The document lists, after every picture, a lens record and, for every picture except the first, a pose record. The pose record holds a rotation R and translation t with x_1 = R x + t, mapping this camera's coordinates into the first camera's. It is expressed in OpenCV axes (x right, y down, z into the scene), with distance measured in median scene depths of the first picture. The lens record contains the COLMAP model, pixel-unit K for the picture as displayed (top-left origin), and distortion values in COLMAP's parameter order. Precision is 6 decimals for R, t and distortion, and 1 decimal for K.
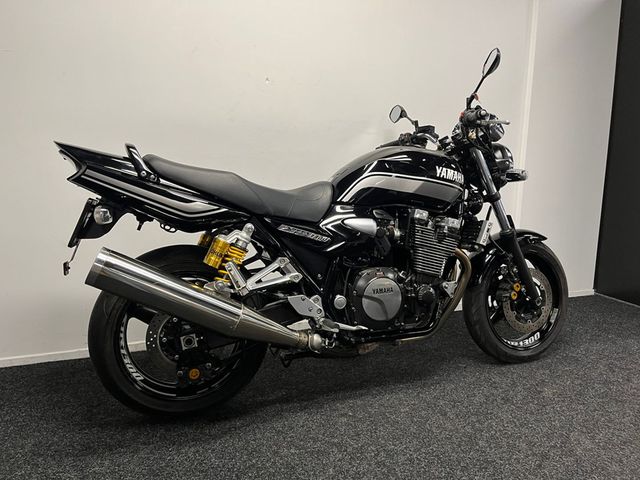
lens RADIAL K [[496.1, 0, 320.0], [0, 496.1, 240.0], [0, 0, 1]] dist [0.075496, -0.110801]
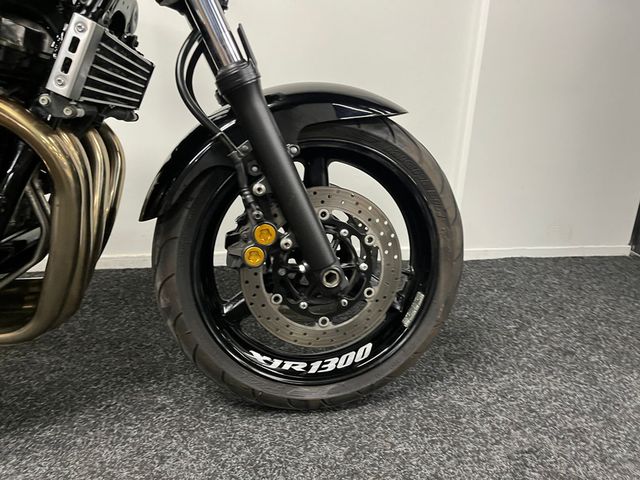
lens RADIAL K [[496.1, 0, 320.0], [0, 496.1, 240.0], [0, 0, 1]] dist [0.075496, -0.110801]
pose [[0.977808, 0.091148, -0.188633, 0.613414], [-0.060420, 0.984828, 0.162675, 0.042996], [0.200599, -0.147668, 0.968480, 0.789634]]
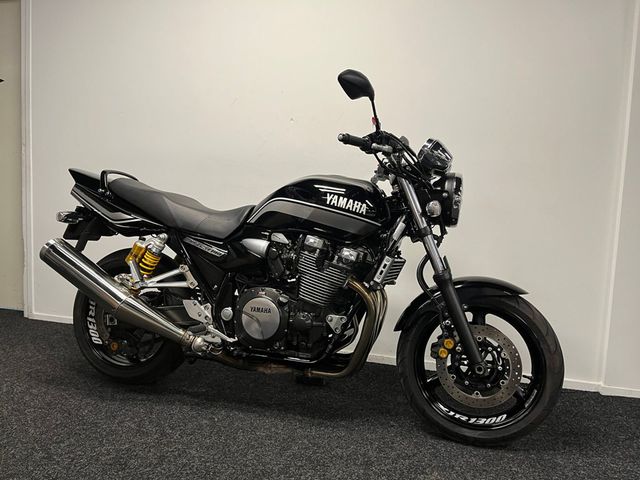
lens RADIAL K [[496.1, 0, 320.0], [0, 496.1, 240.0], [0, 0, 1]] dist [0.075496, -0.110801]
pose [[0.798943, 0.077651, -0.596373, 0.855058], [-0.134858, 0.989509, -0.051825, -0.005115], [0.586092, 0.121831, 0.801033, 0.234360]]
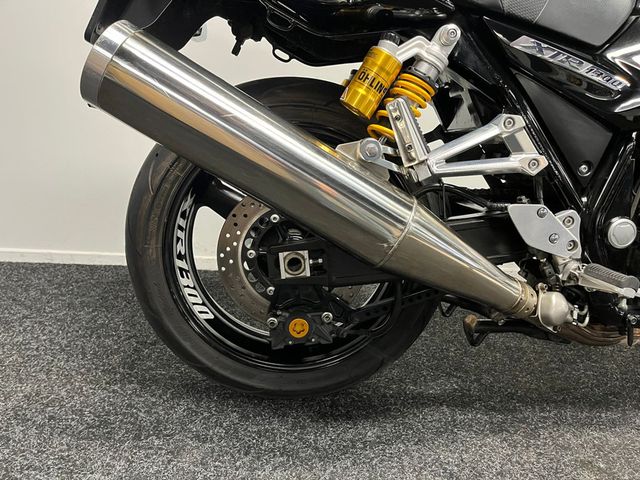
lens RADIAL K [[496.1, 0, 320.0], [0, 496.1, 240.0], [0, 0, 1]] dist [0.075496, -0.110801]
pose [[0.956516, 0.138520, -0.256689, -0.106089], [-0.109828, 0.986311, 0.122995, 0.107595], [0.270213, -0.089455, 0.958636, 0.496023]]
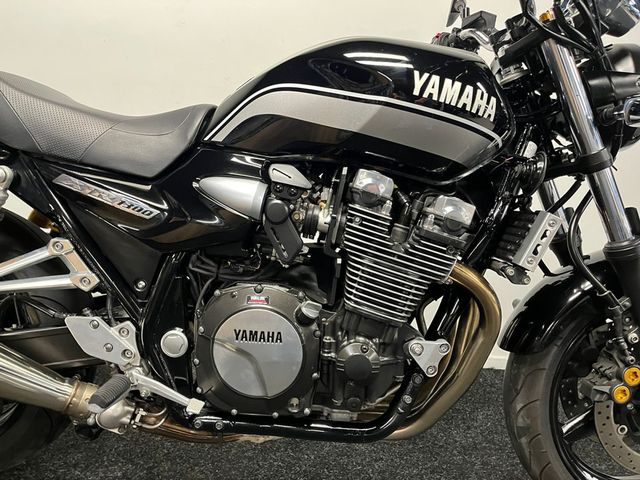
lens RADIAL K [[496.1, 0, 320.0], [0, 496.1, 240.0], [0, 0, 1]] dist [0.075496, -0.110801]
pose [[0.921470, 0.122024, -0.368787, 0.352484], [-0.110216, 0.992493, 0.053005, -0.019647], [0.372486, -0.008196, 0.928002, 0.605518]]
